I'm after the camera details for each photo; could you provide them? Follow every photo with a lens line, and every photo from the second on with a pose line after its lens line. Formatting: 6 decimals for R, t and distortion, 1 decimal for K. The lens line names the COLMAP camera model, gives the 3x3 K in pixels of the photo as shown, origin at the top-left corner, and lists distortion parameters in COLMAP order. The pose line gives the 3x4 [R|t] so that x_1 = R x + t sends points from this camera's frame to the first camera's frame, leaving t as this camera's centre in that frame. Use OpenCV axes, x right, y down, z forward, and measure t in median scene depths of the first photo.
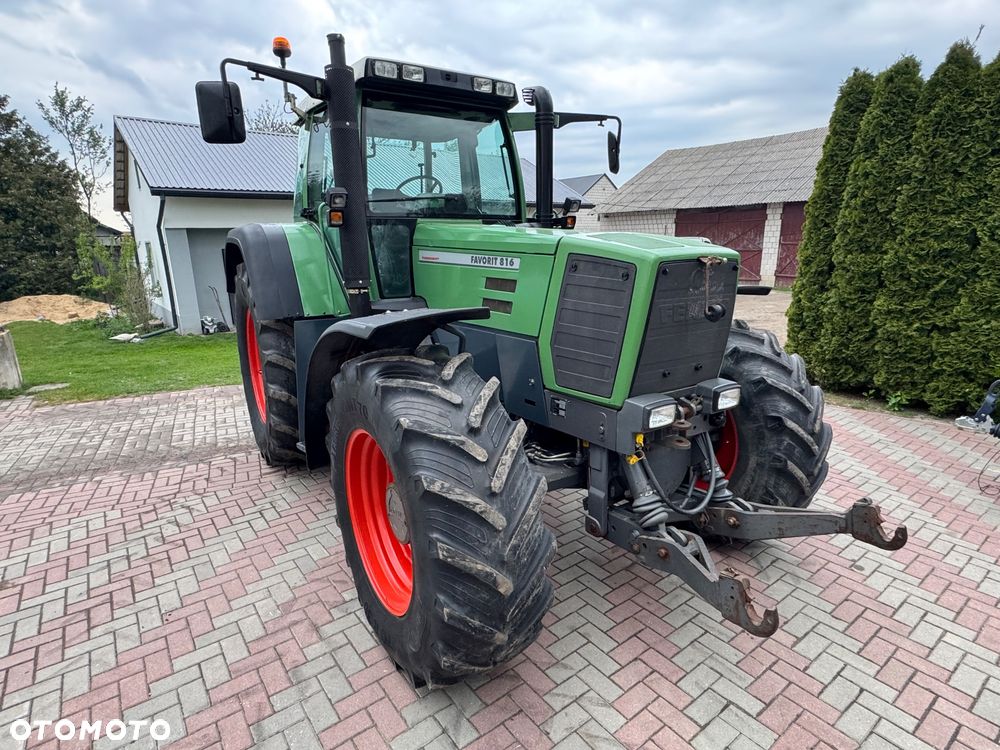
lens RADIAL K [[536.8, 0, 498.4], [0, 536.8, 376.2], [0, 0, 1]] dist [-0.002531, -0.001209]
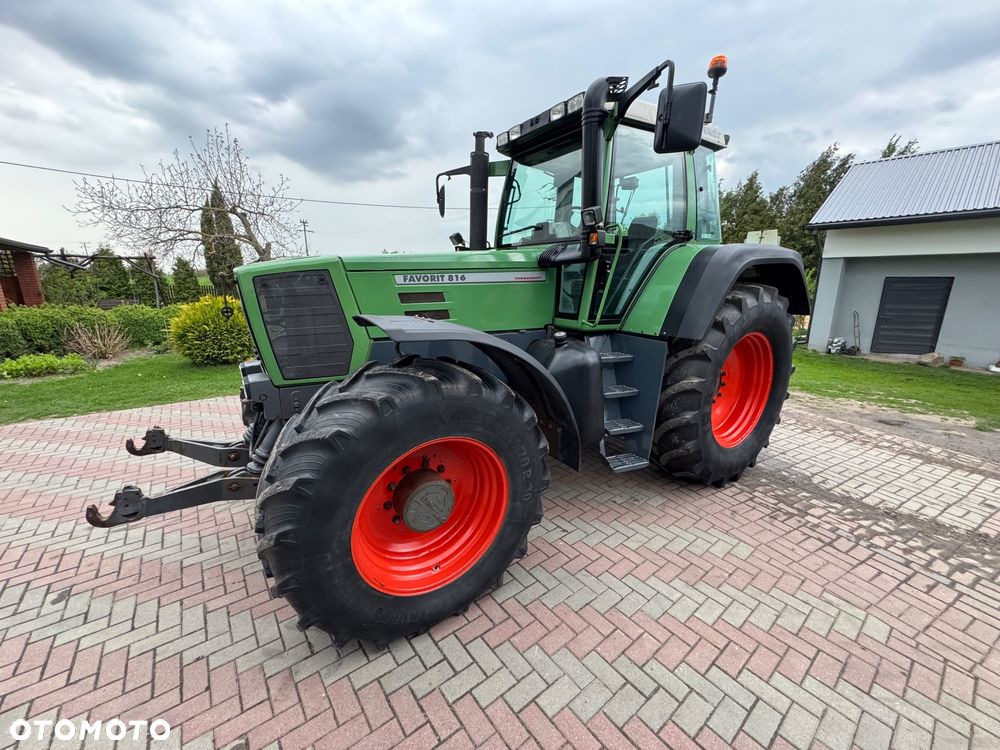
lens RADIAL K [[399.5, 0, 497.9], [0, 399.5, 373.9], [0, 0, 1]] dist [-0.004695, 0.000943]
pose [[0.015437, 0.250956, -0.967875, 1.009405], [-0.245210, 0.939381, 0.239657, -0.269211], [0.969347, 0.233633, 0.076038, 1.136344]]
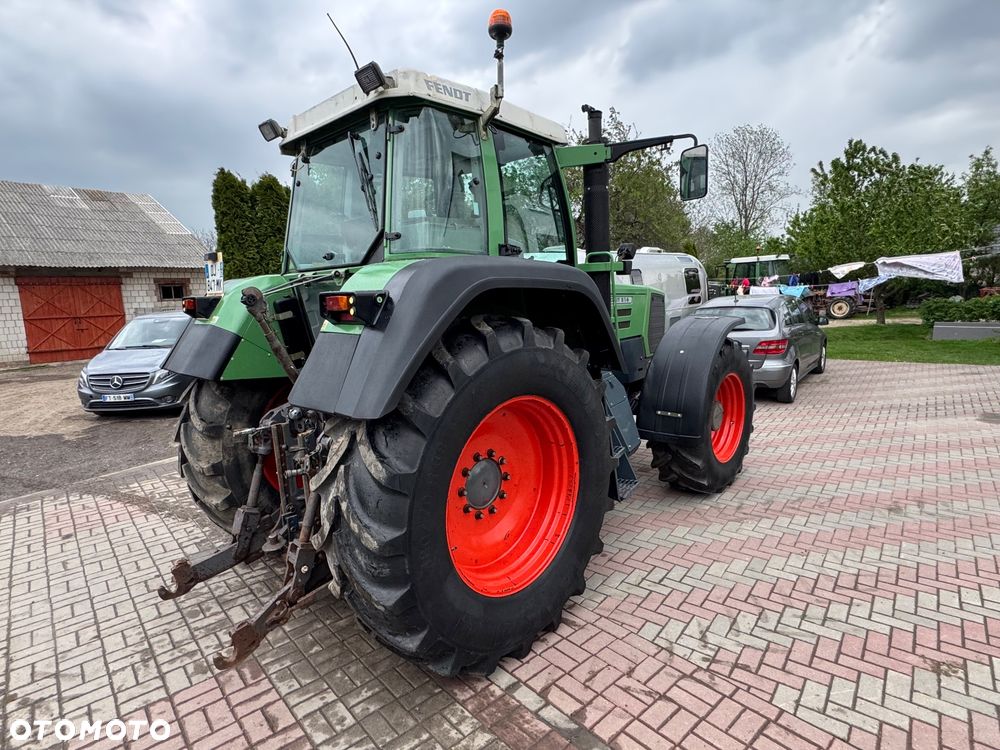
lens RADIAL K [[536.8, 0, 500.7], [0, 536.8, 378.2], [0, 0, 1]] dist [-0.002531, -0.001209]
pose [[-0.252131, -0.130877, 0.958802, -1.451774], [0.271065, 0.941594, 0.199808, -0.385457], [-0.928953, 0.310276, -0.201929, 1.613094]]
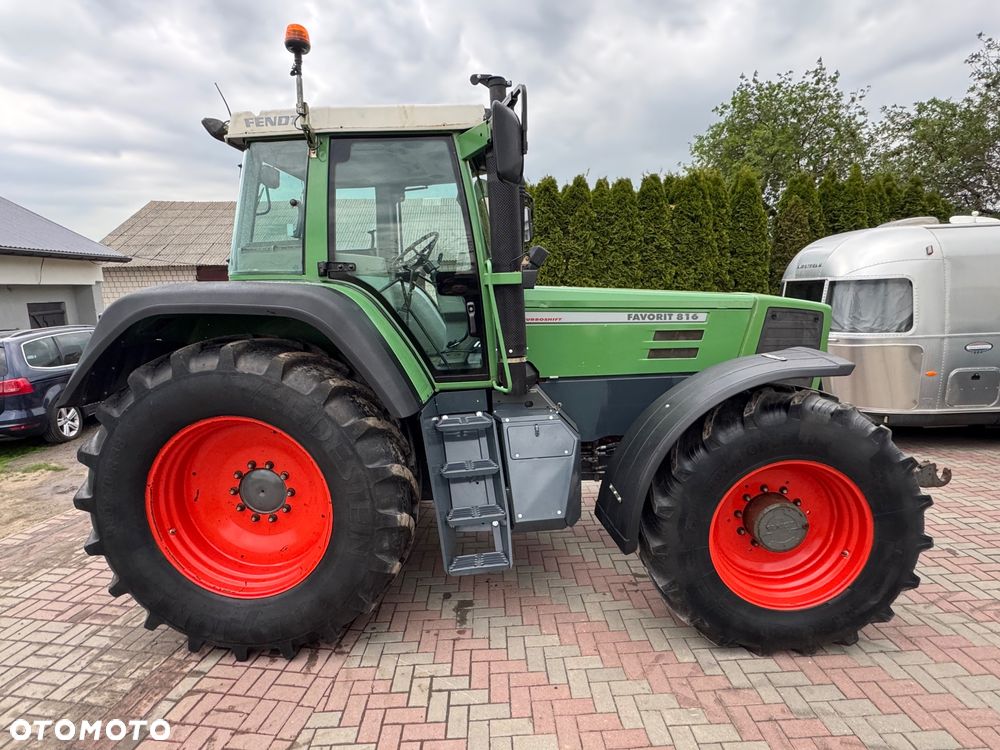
lens RADIAL K [[536.8, 0, 499.0], [0, 536.8, 376.9], [0, 0, 1]] dist [-0.002531, -0.001209]
pose [[0.577779, -0.135197, 0.804918, -1.098031], [0.214647, 0.976641, 0.009963, -0.160819], [-0.787463, 0.167017, 0.593302, 0.556348]]
